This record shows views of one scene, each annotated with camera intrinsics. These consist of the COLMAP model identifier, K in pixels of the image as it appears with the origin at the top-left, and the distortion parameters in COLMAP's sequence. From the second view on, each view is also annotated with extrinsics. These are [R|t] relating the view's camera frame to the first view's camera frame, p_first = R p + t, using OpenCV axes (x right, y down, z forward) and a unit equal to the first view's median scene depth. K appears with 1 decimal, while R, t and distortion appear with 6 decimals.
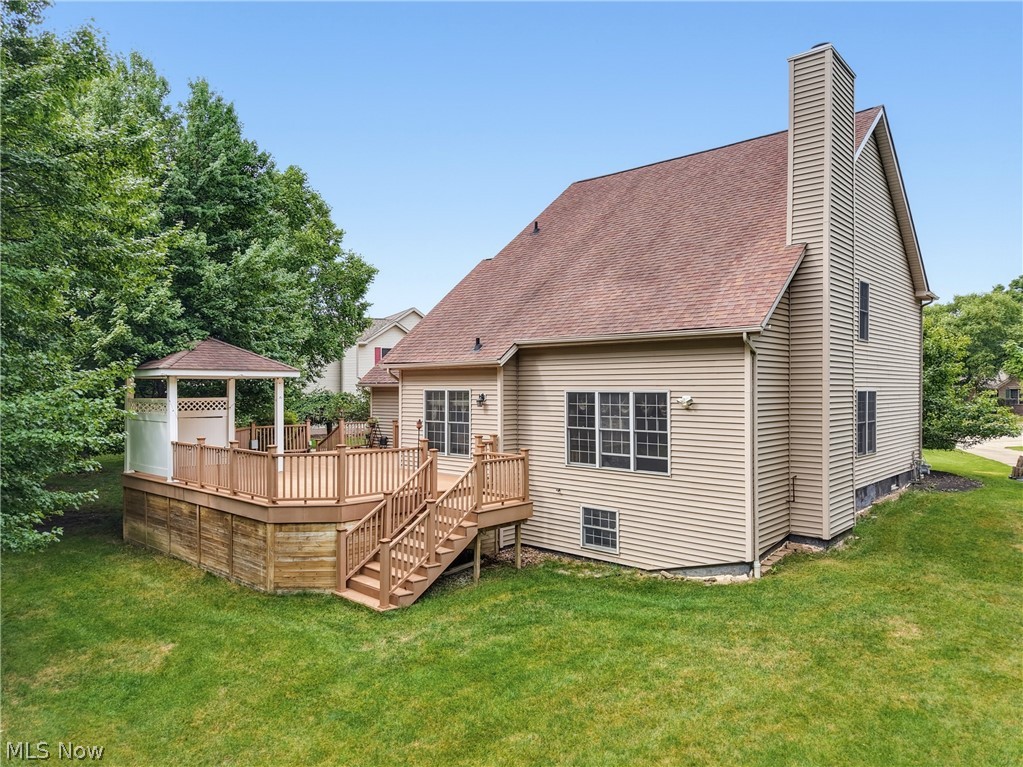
lens RADIAL K [[688.7, 0, 511.5], [0, 688.7, 383.5], [0, 0, 1]] dist [0.009641, -0.009019]
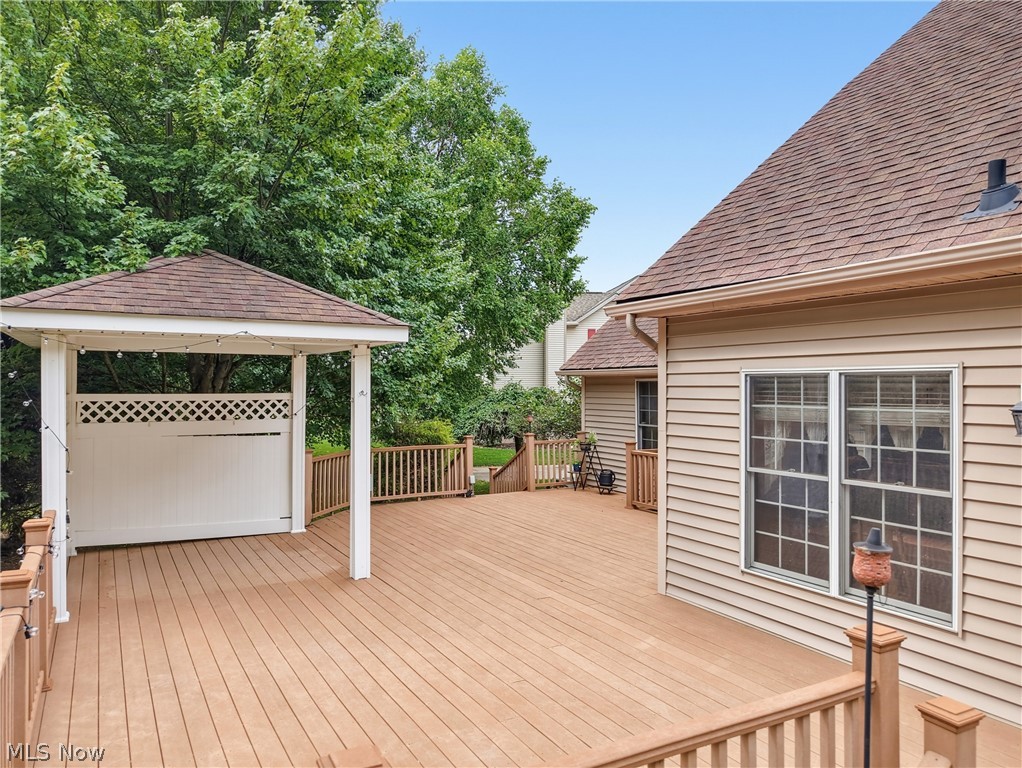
lens RADIAL K [[719.0, 0, 511.0], [0, 719.0, 384.0], [0, 0, 1]] dist [0.337458, -0.001789]
pose [[0.954913, 0.002495, -0.296877, -0.086972], [-0.001680, 0.999994, 0.003001, 0.009465], [0.296882, -0.002367, 0.954911, 0.431139]]
